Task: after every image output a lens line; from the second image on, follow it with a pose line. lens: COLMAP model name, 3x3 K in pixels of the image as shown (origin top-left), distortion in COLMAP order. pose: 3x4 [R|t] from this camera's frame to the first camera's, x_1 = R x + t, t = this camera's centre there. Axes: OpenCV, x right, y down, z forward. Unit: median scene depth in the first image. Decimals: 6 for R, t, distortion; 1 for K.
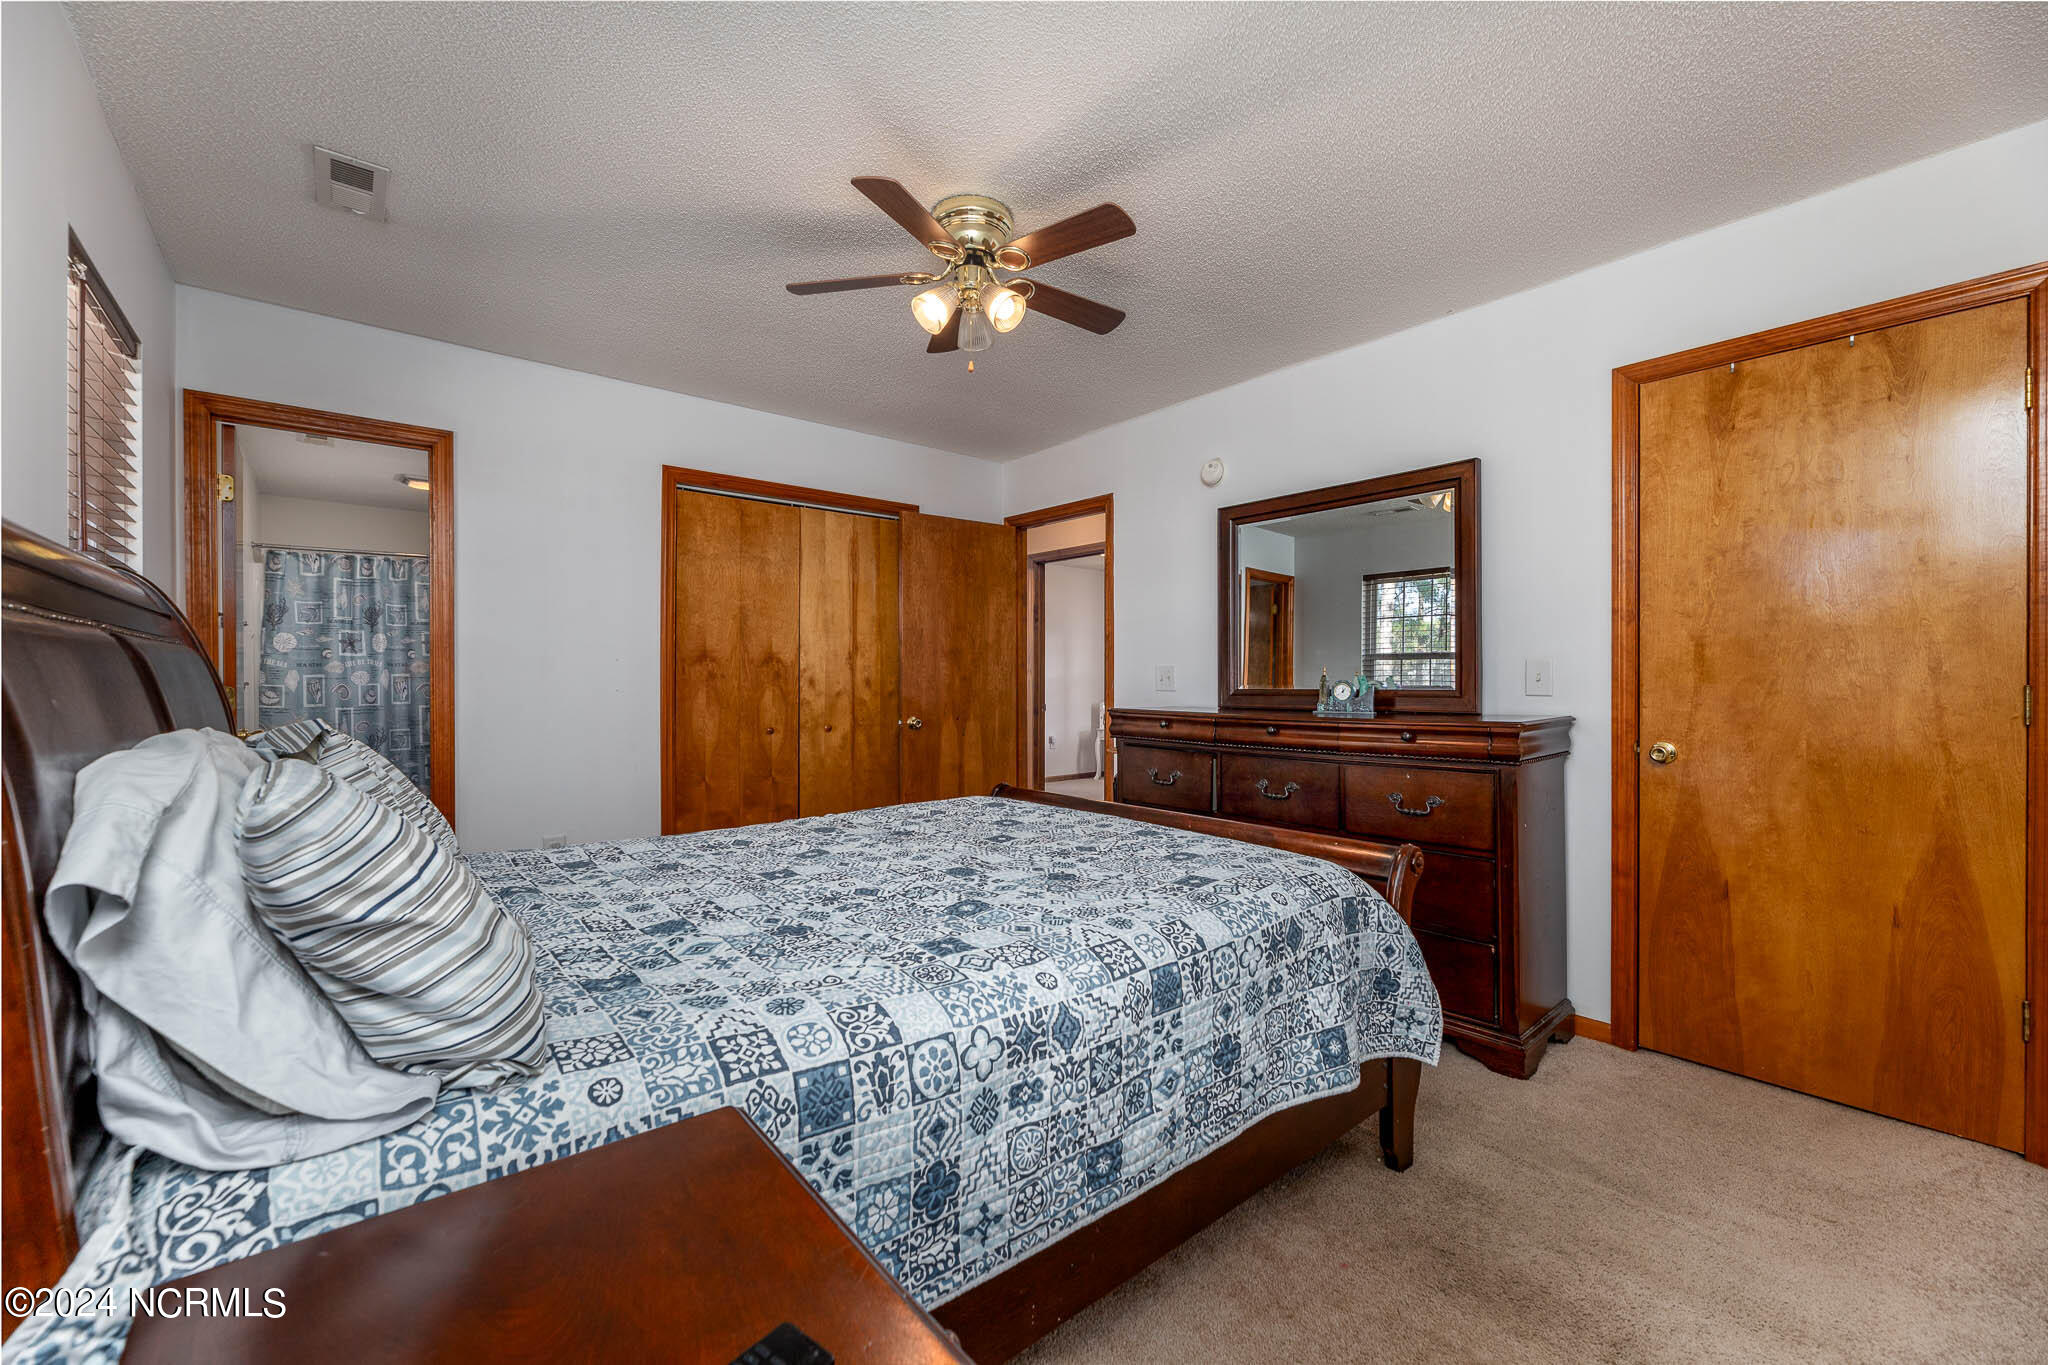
lens RADIAL K [[827.2, 0, 1026.6], [0, 827.2, 683.5], [0, 0, 1]] dist [0.002216, 0.000137]
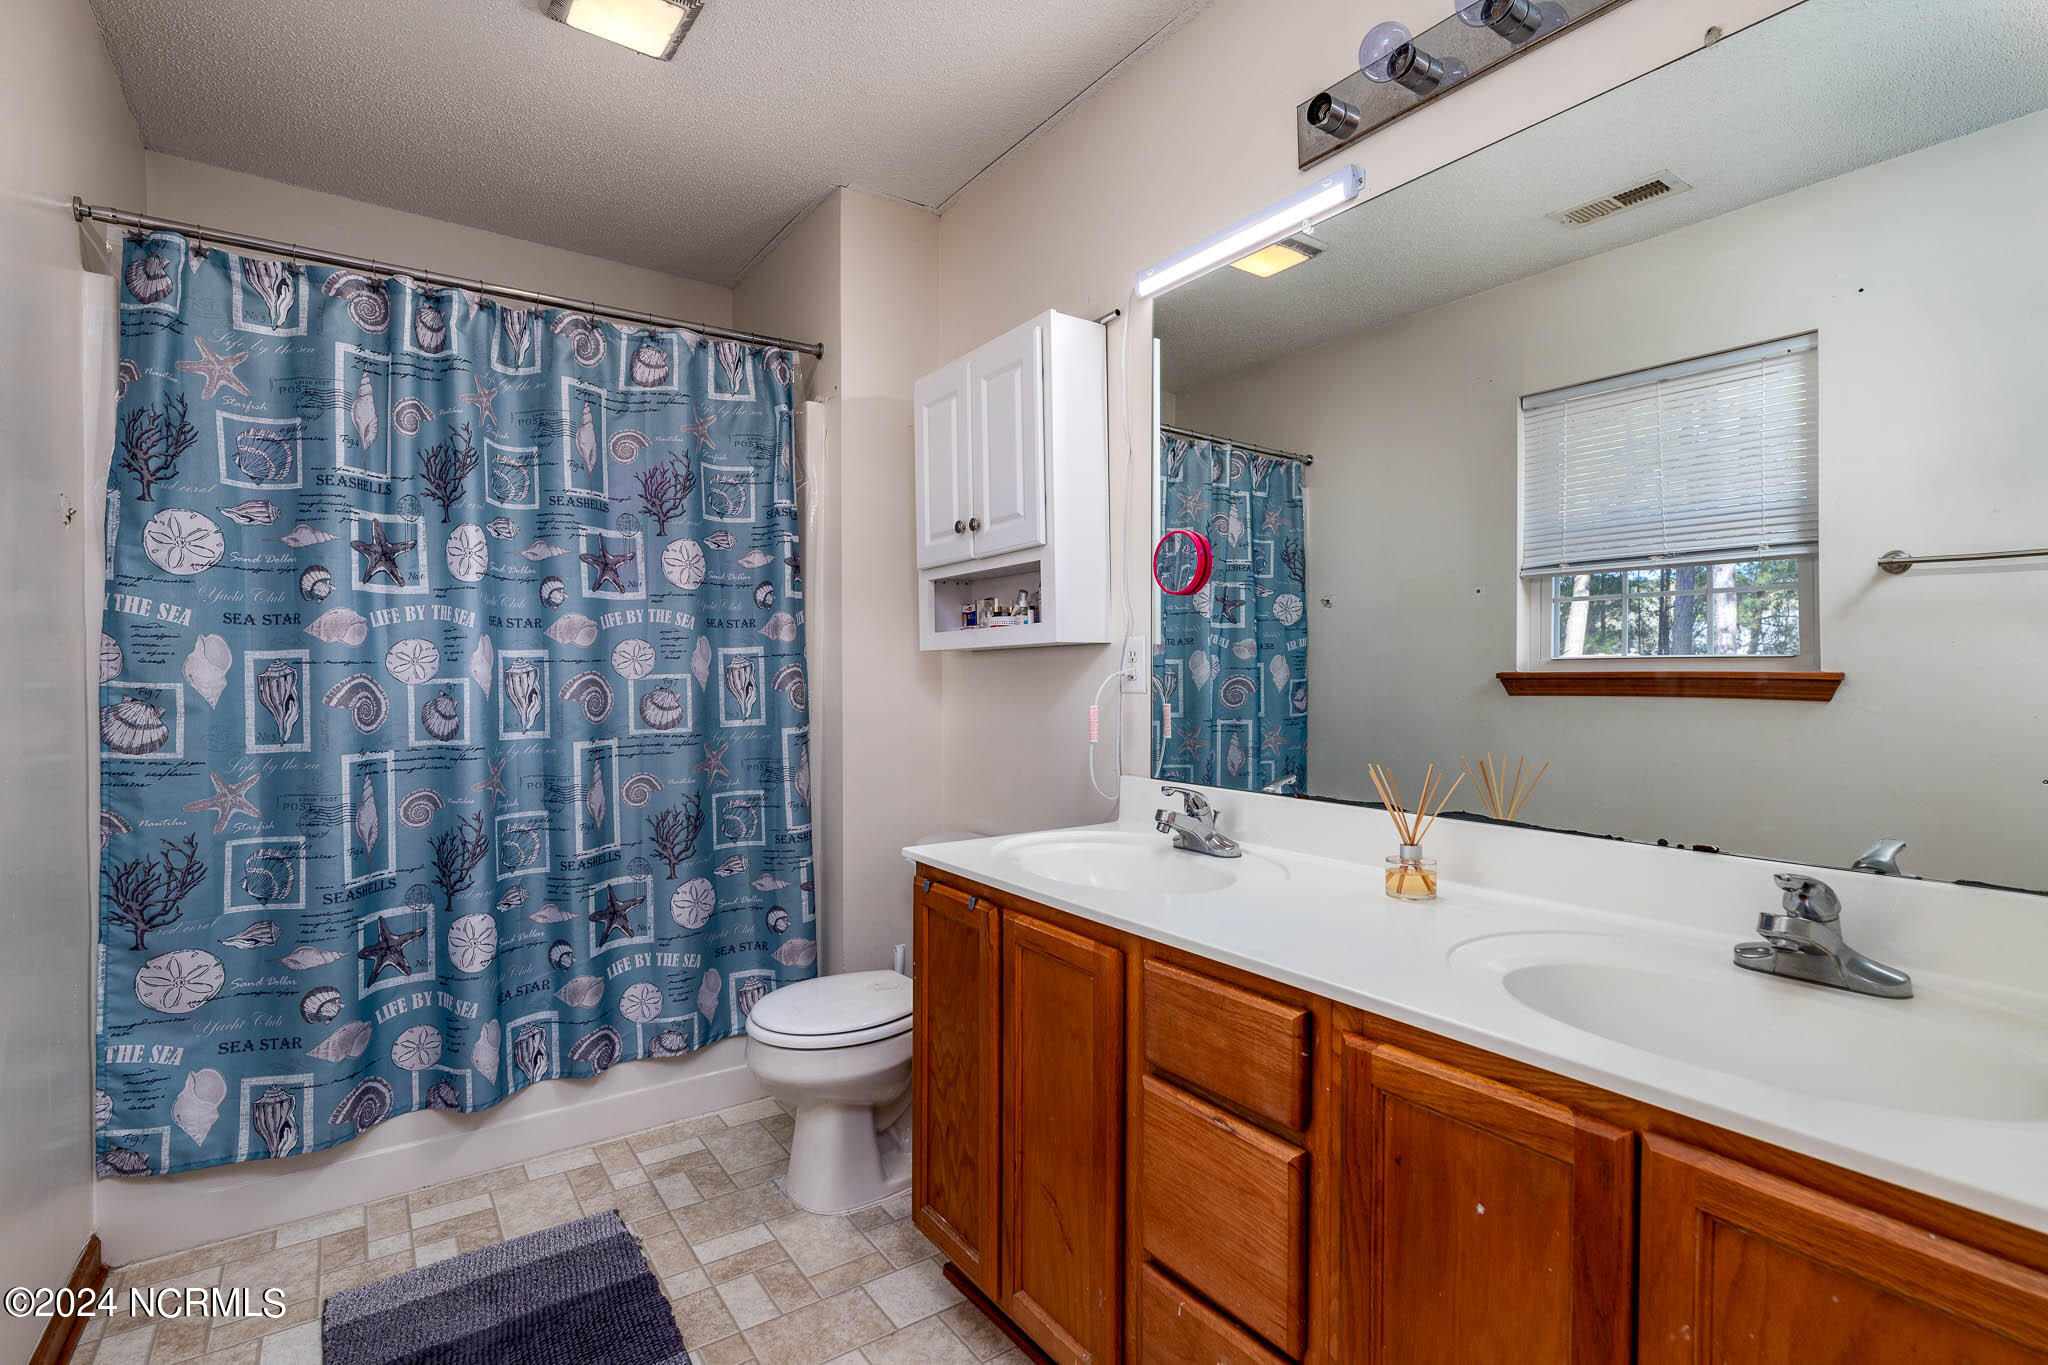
lens RADIAL K [[949.6, 0, 1020.9], [0, 949.6, 682.6], [0, 0, 1]] dist [-0.001257, -0.000202]
pose [[0.996120, 0.003295, -0.087940, -0.536968], [-0.002521, 0.999957, 0.008913, -0.002280], [0.087966, -0.008656, 0.996086, 0.653498]]
